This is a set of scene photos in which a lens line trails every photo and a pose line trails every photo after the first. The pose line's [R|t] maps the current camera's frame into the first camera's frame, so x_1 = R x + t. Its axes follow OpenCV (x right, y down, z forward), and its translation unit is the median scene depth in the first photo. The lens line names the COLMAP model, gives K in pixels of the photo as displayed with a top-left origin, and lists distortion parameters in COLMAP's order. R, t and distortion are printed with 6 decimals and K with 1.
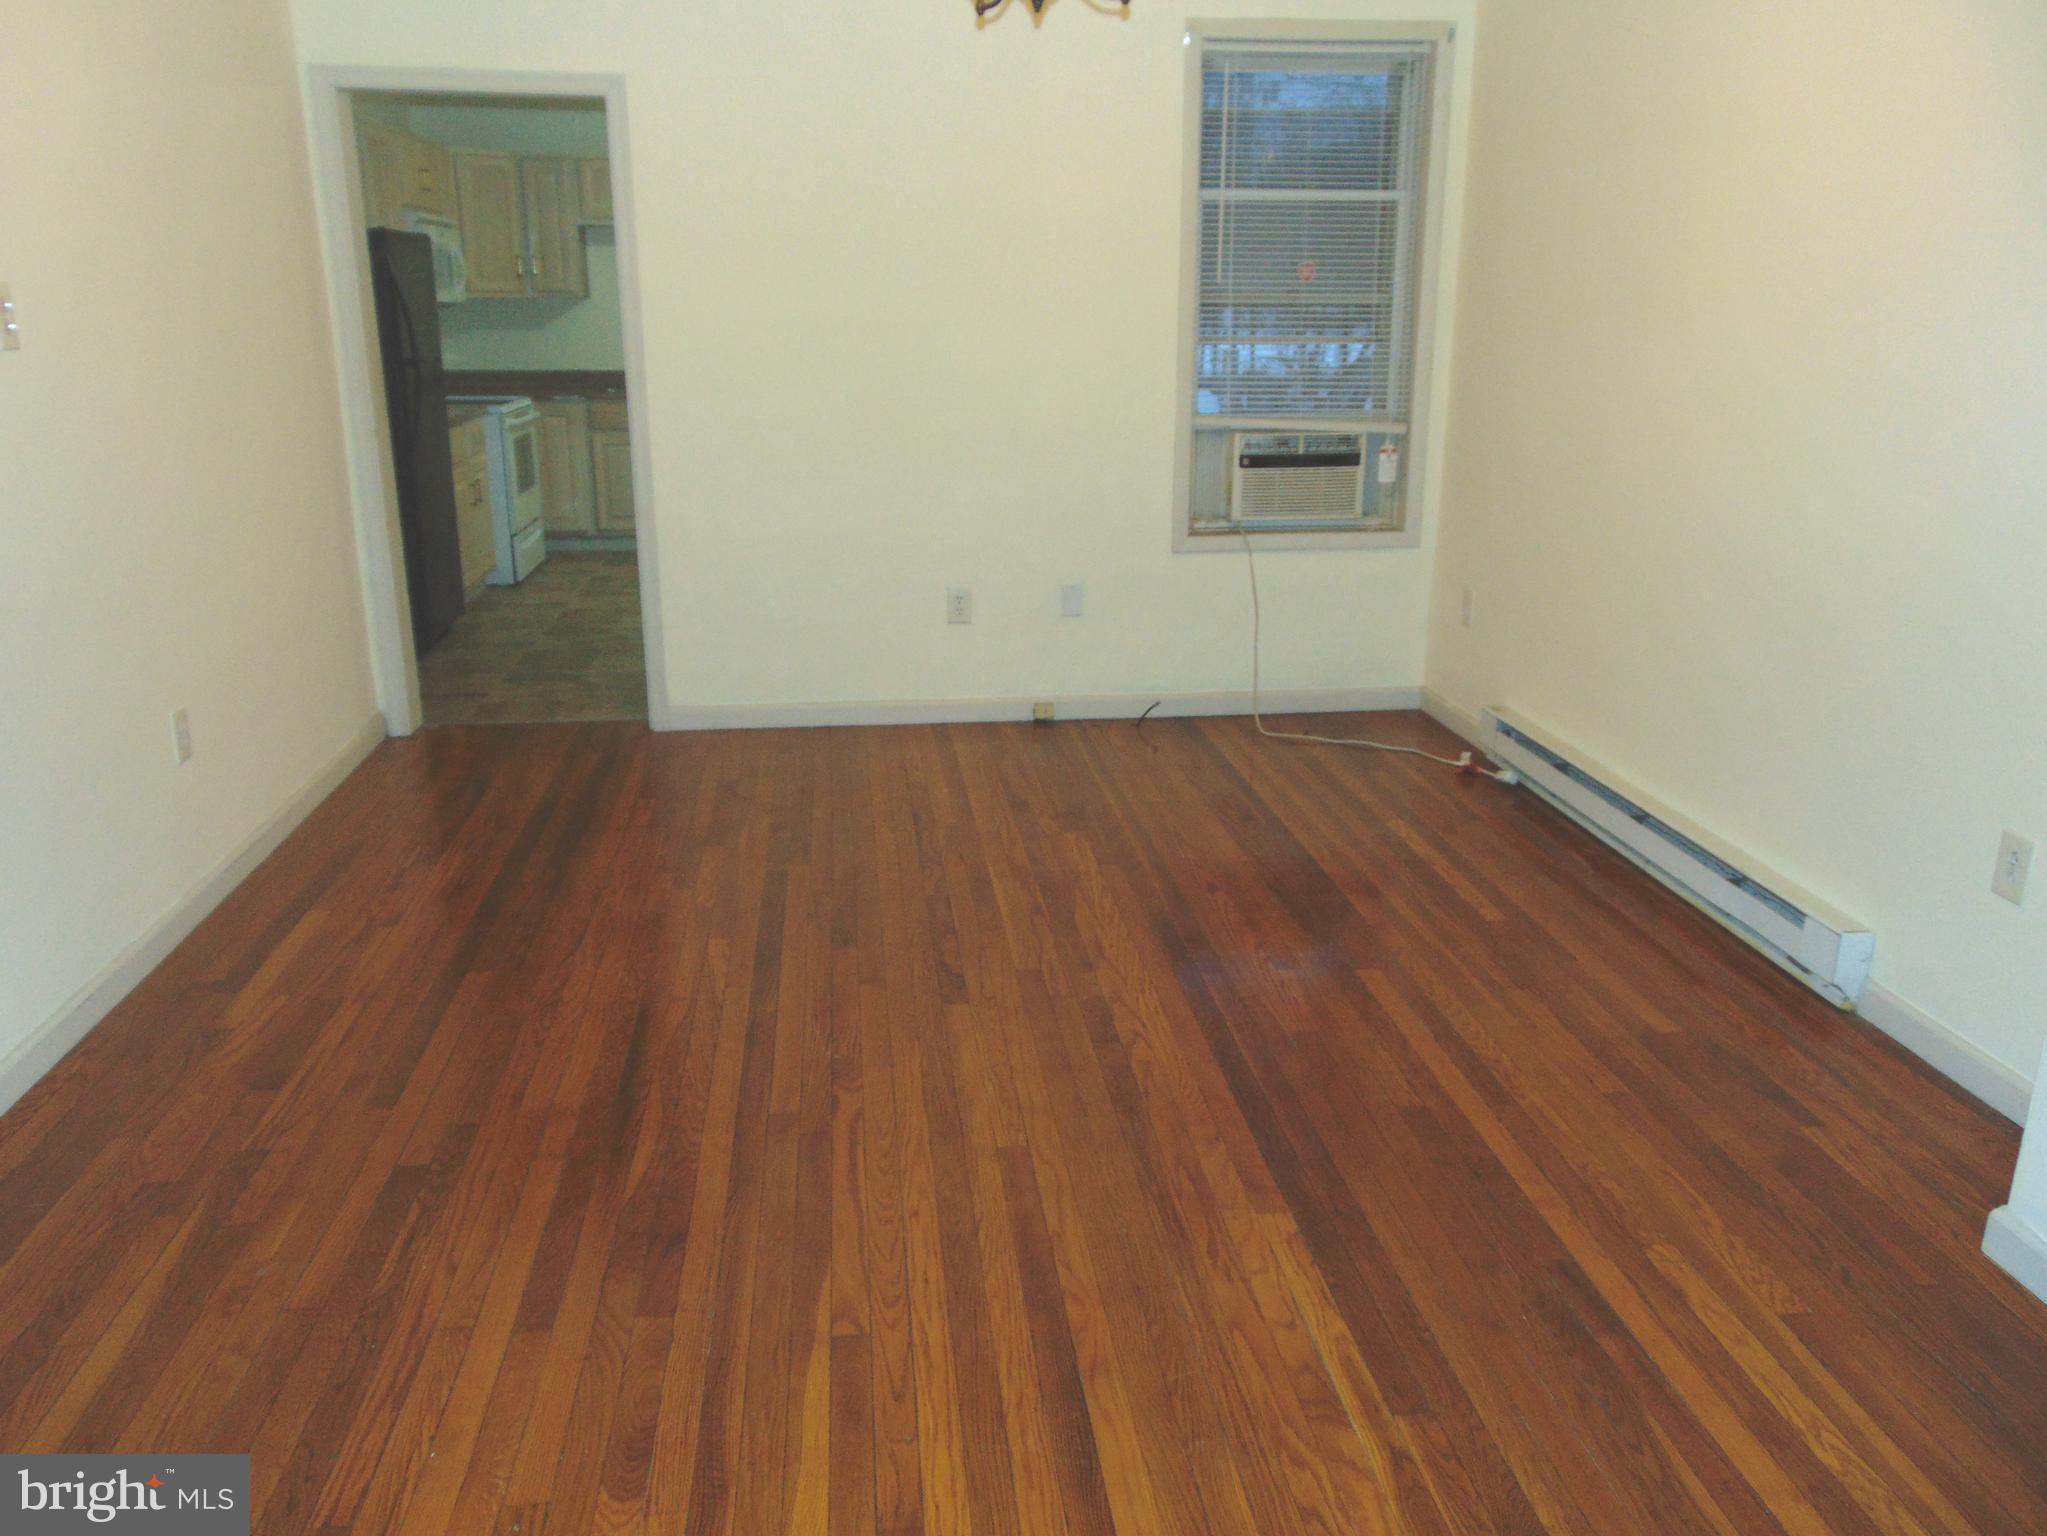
lens RADIAL K [[1533.7, 0, 1027.3], [0, 1533.7, 774.1], [0, 0, 1]] dist [-0.012809, 0.045466]
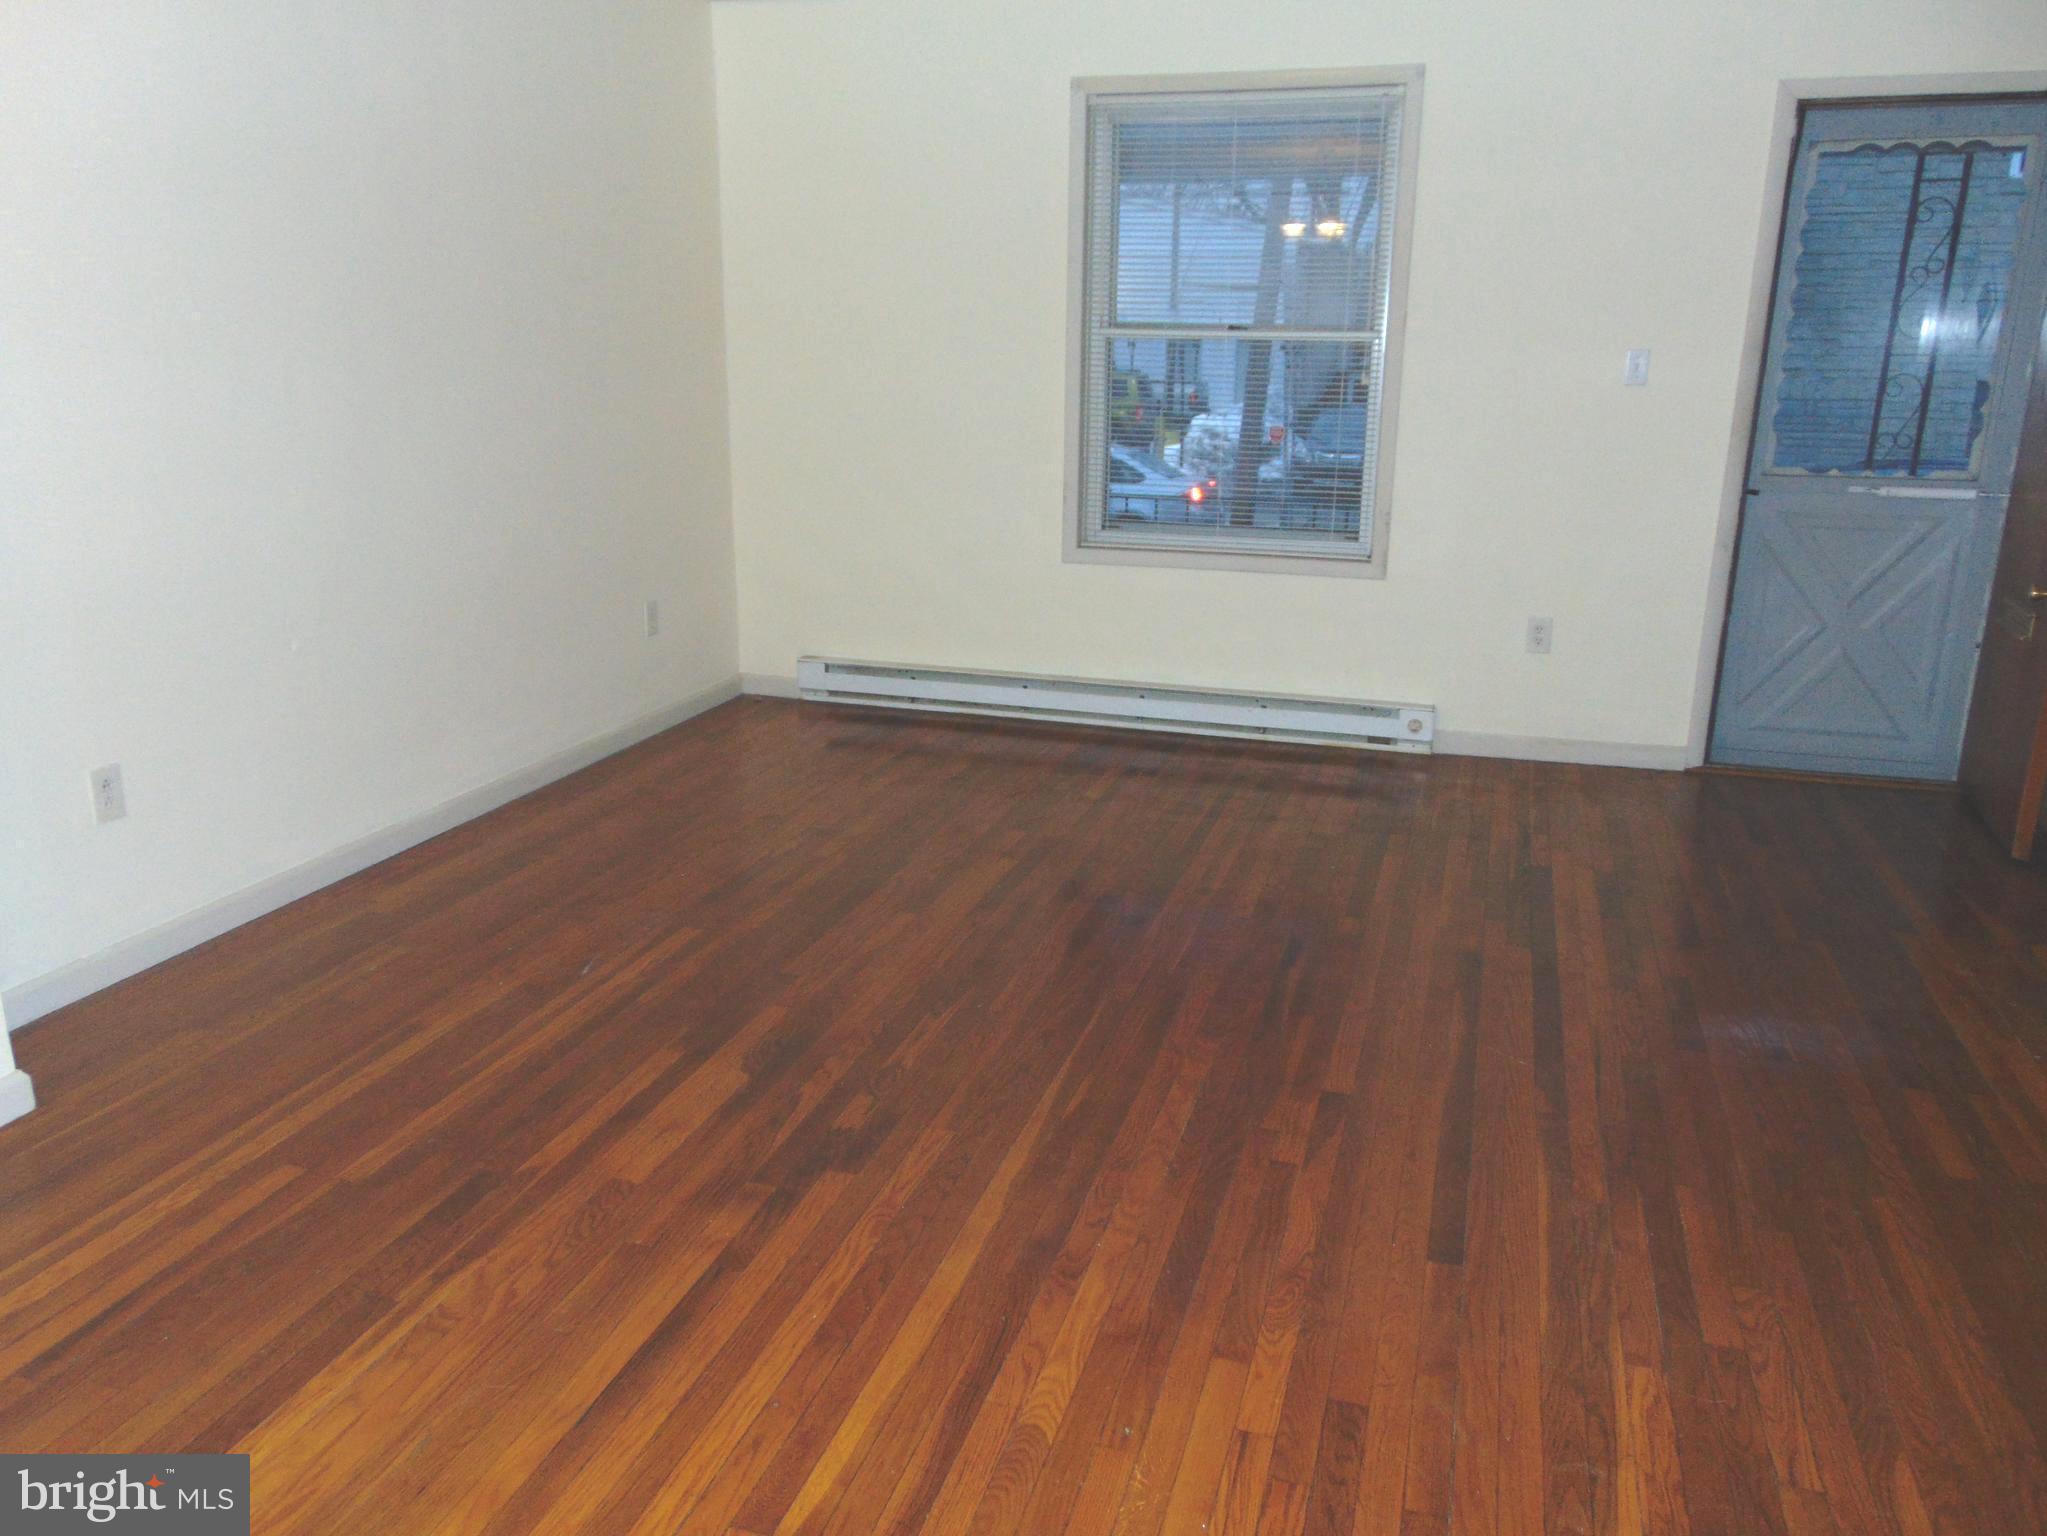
lens RADIAL K [[1533.7, 0, 1022.4], [0, 1533.7, 769.5], [0, 0, 1]] dist [-0.012809, 0.045466]
pose [[-0.913729, -0.126870, 0.386010, -0.592658], [0.102625, 0.847146, 0.521355, -0.478317], [-0.393152, 0.515992, -0.761042, 1.526730]]
